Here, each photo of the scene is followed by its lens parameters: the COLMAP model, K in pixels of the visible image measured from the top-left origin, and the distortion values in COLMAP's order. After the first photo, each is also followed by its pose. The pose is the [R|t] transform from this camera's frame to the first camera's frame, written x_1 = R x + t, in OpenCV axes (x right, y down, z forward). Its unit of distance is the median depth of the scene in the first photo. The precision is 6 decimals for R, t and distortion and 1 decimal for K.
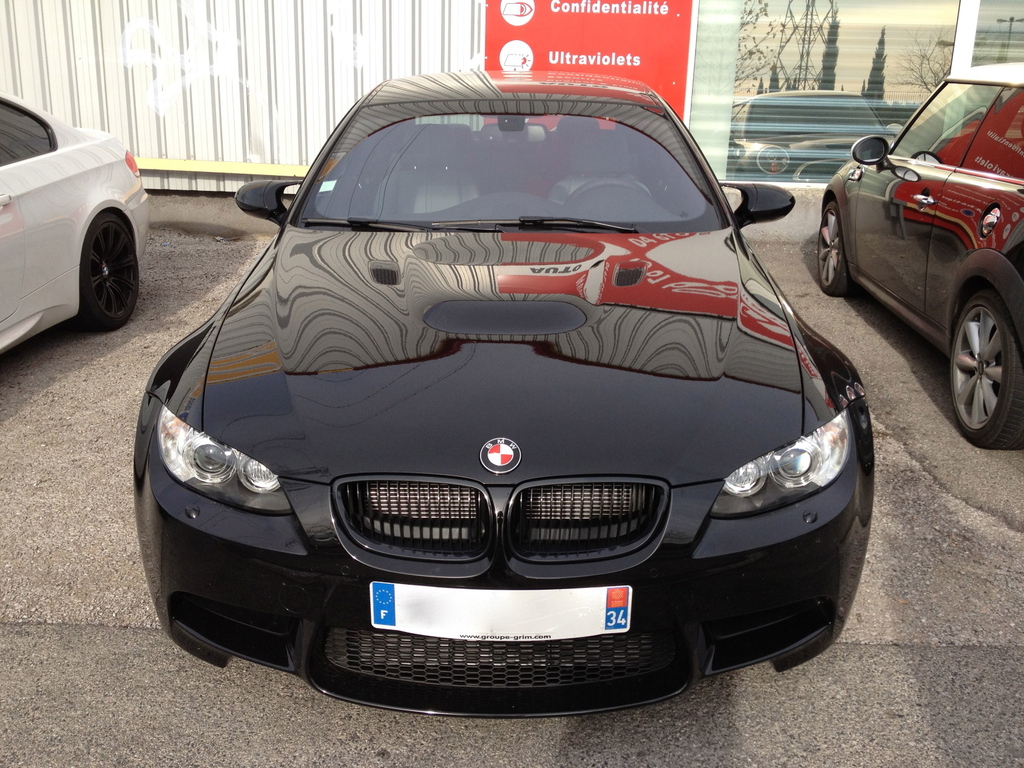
lens RADIAL K [[960.1, 0, 514.5], [0, 960.1, 380.1], [0, 0, 1]] dist [0.081707, -0.135026]
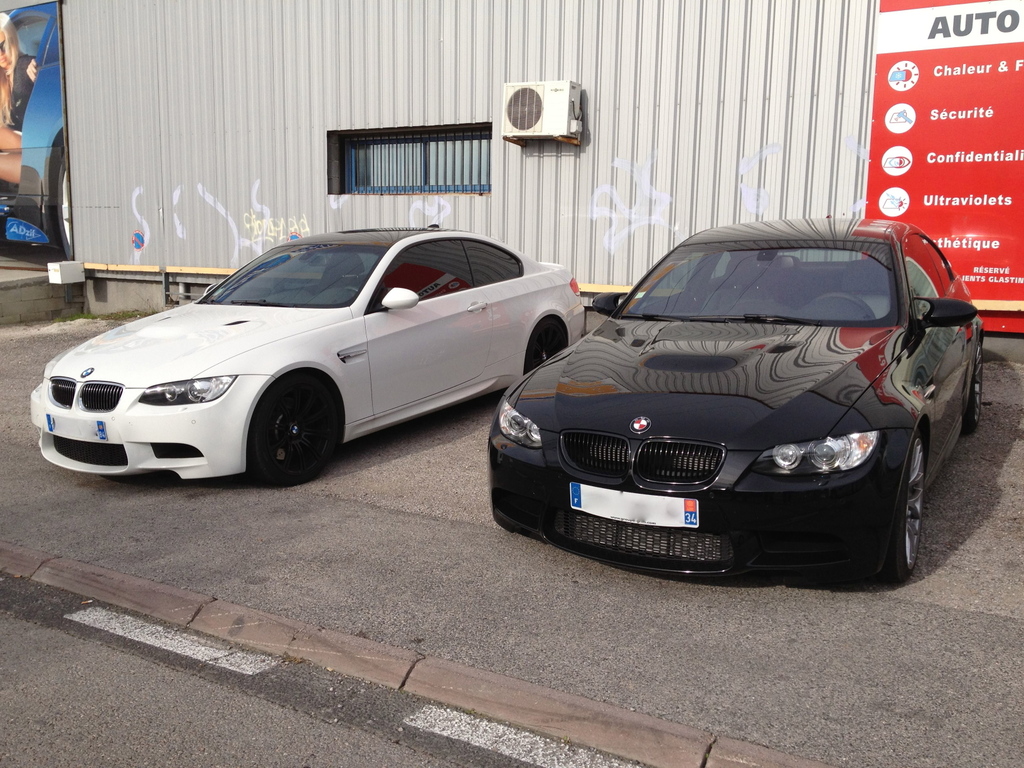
lens RADIAL K [[960.1, 0, 514.5], [0, 960.1, 380.1], [0, 0, 1]] dist [0.081707, -0.135026]
pose [[0.873281, 0.056625, -0.483915, 0.521289], [-0.121142, 0.987267, -0.103090, 0.165695], [0.471916, 0.148649, 0.869022, -0.598471]]
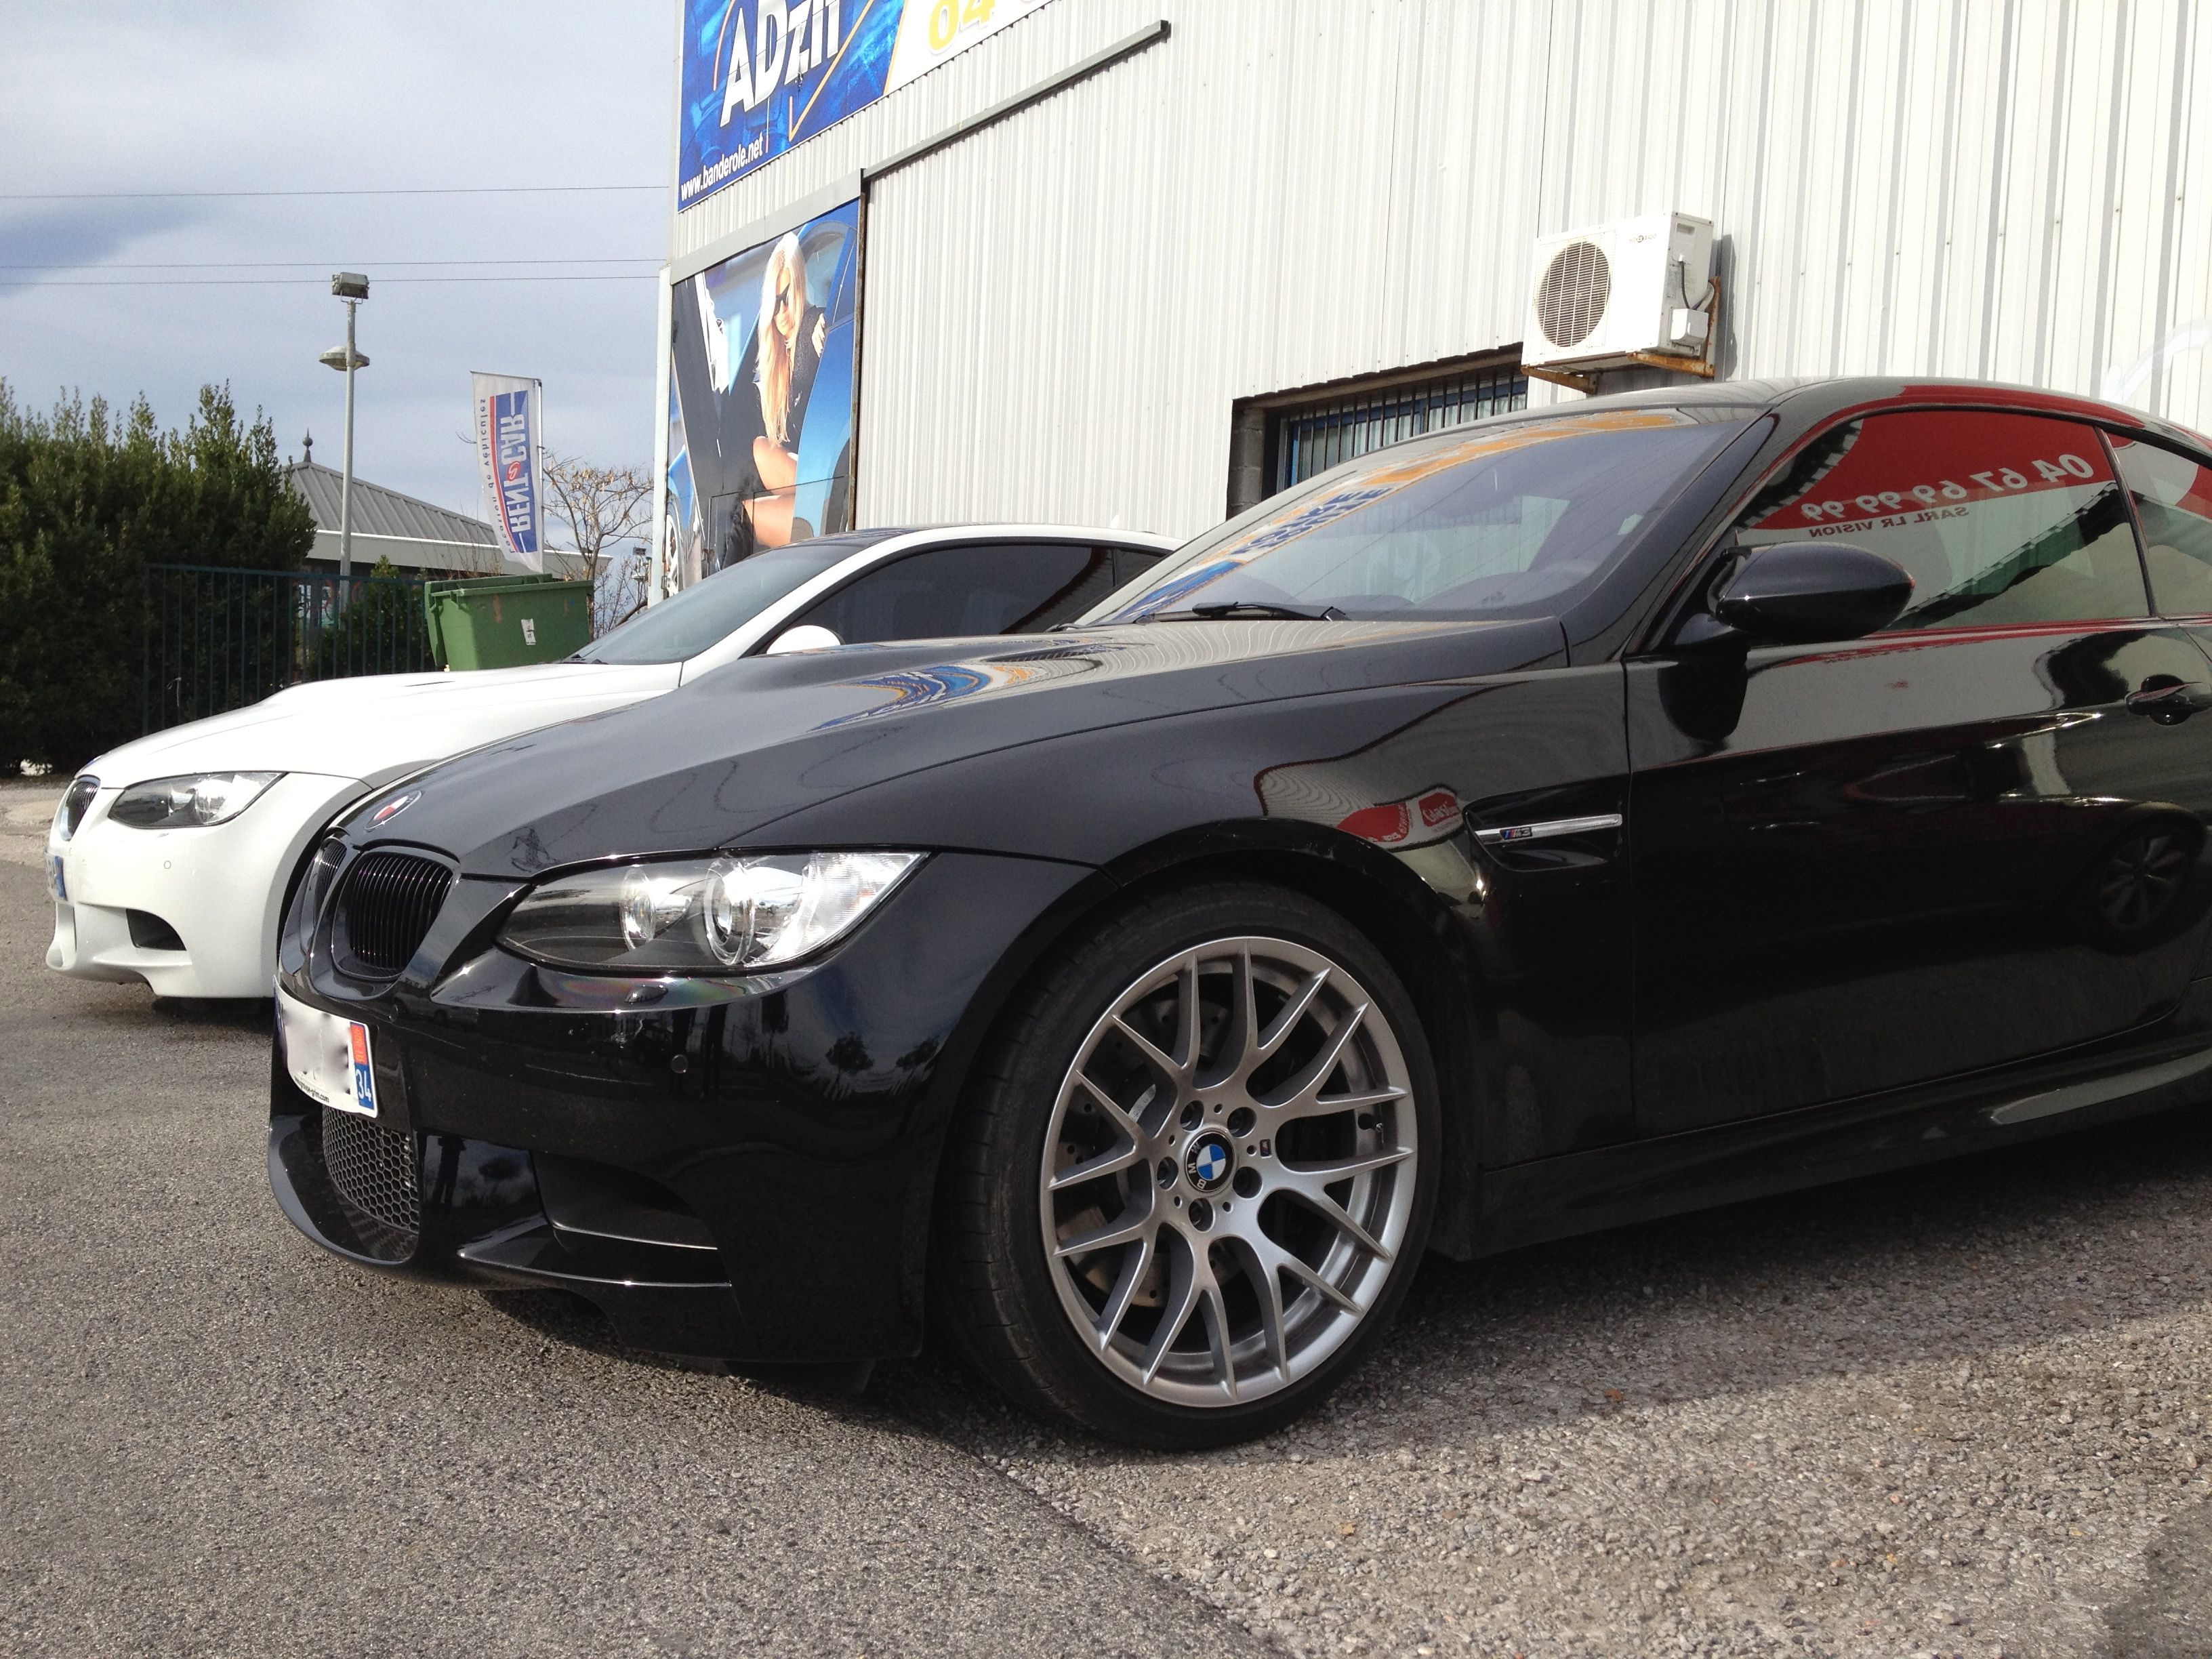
lens RADIAL K [[2073.9, 0, 1111.4], [0, 2073.9, 821.2], [0, 0, 1]] dist [0.081707, -0.135026]
pose [[0.549333, 0.038873, -0.834699, 1.069893], [-0.253885, 0.959458, -0.122404, 0.102106], [0.796100, 0.279158, 0.536931, 0.485449]]
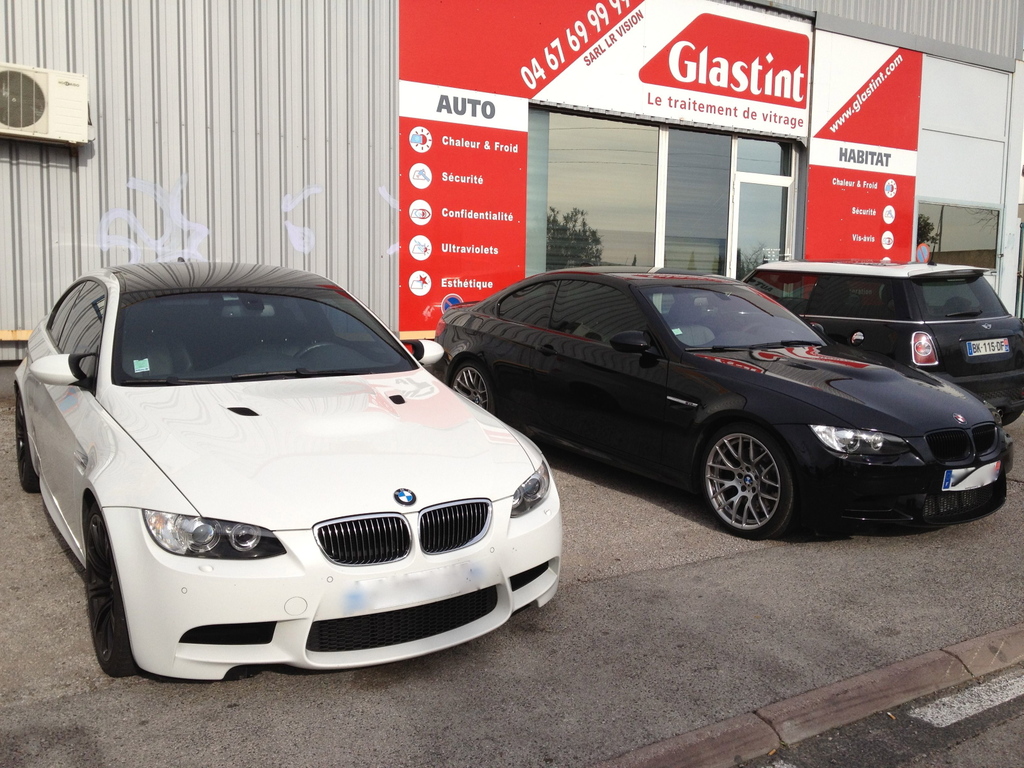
lens RADIAL K [[959.1, 0, 514.5], [0, 959.1, 381.7], [0, 0, 1]] dist [0.103078, -0.195234]
pose [[0.817501, -0.066500, 0.572074, -1.930074], [0.157326, 0.981317, -0.110748, 0.061576], [-0.554022, 0.180539, 0.812690, -0.386484]]
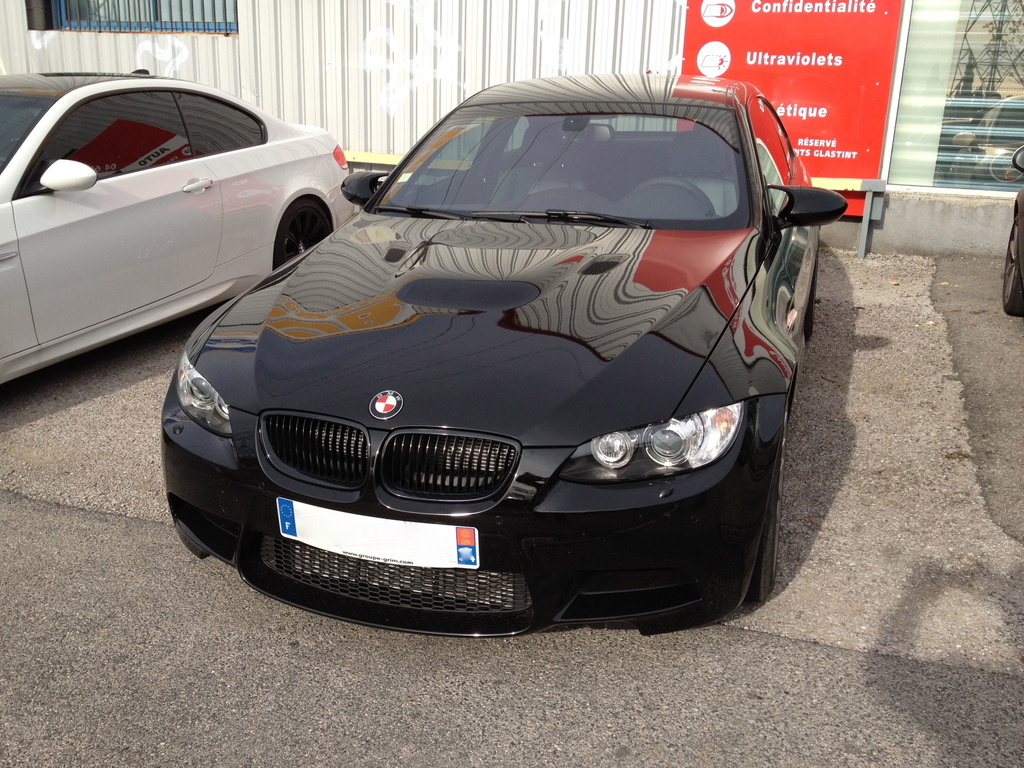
lens RADIAL K [[960.1, 0, 514.5], [0, 960.1, 380.1], [0, 0, 1]] dist [0.081707, -0.135026]
pose [[0.953045, 0.088303, -0.289670, 0.361800], [-0.088130, 0.996015, 0.013665, 0.013730], [0.289722, 0.012505, 0.957029, -0.064711]]
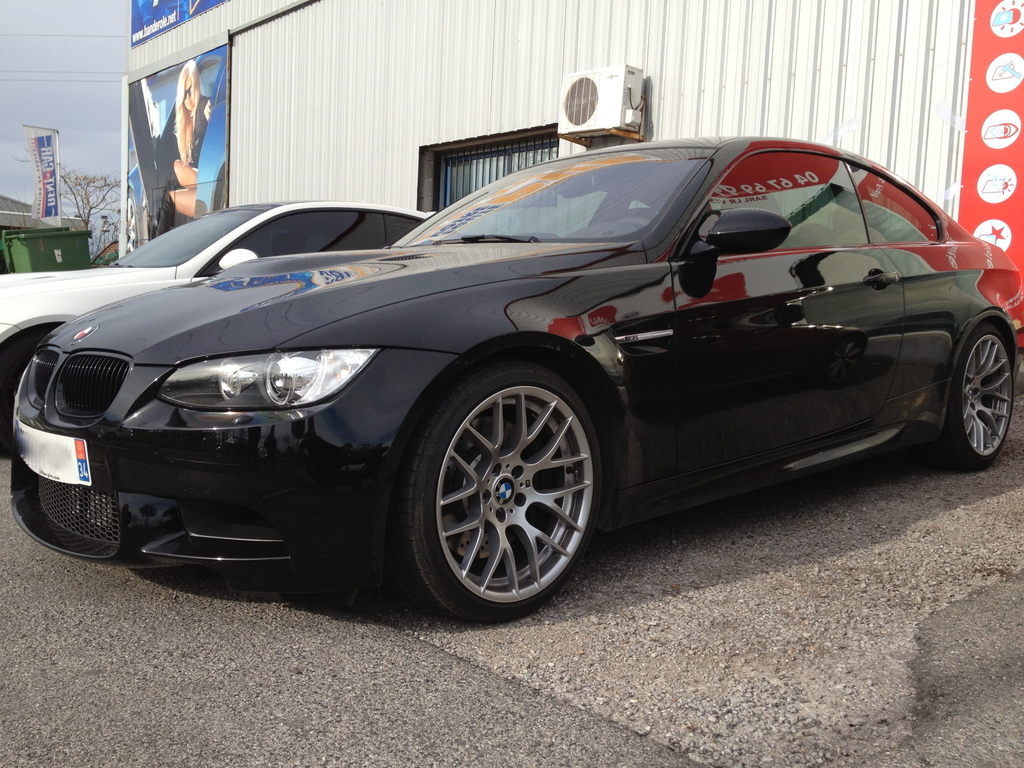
lens RADIAL K [[959.1, 0, 514.5], [0, 959.1, 381.7], [0, 0, 1]] dist [0.103078, -0.195234]
pose [[0.688004, 0.055561, -0.723577, 0.998789], [-0.214560, 0.968064, -0.129677, 0.139751], [0.693264, 0.244469, 0.677953, 0.411203]]
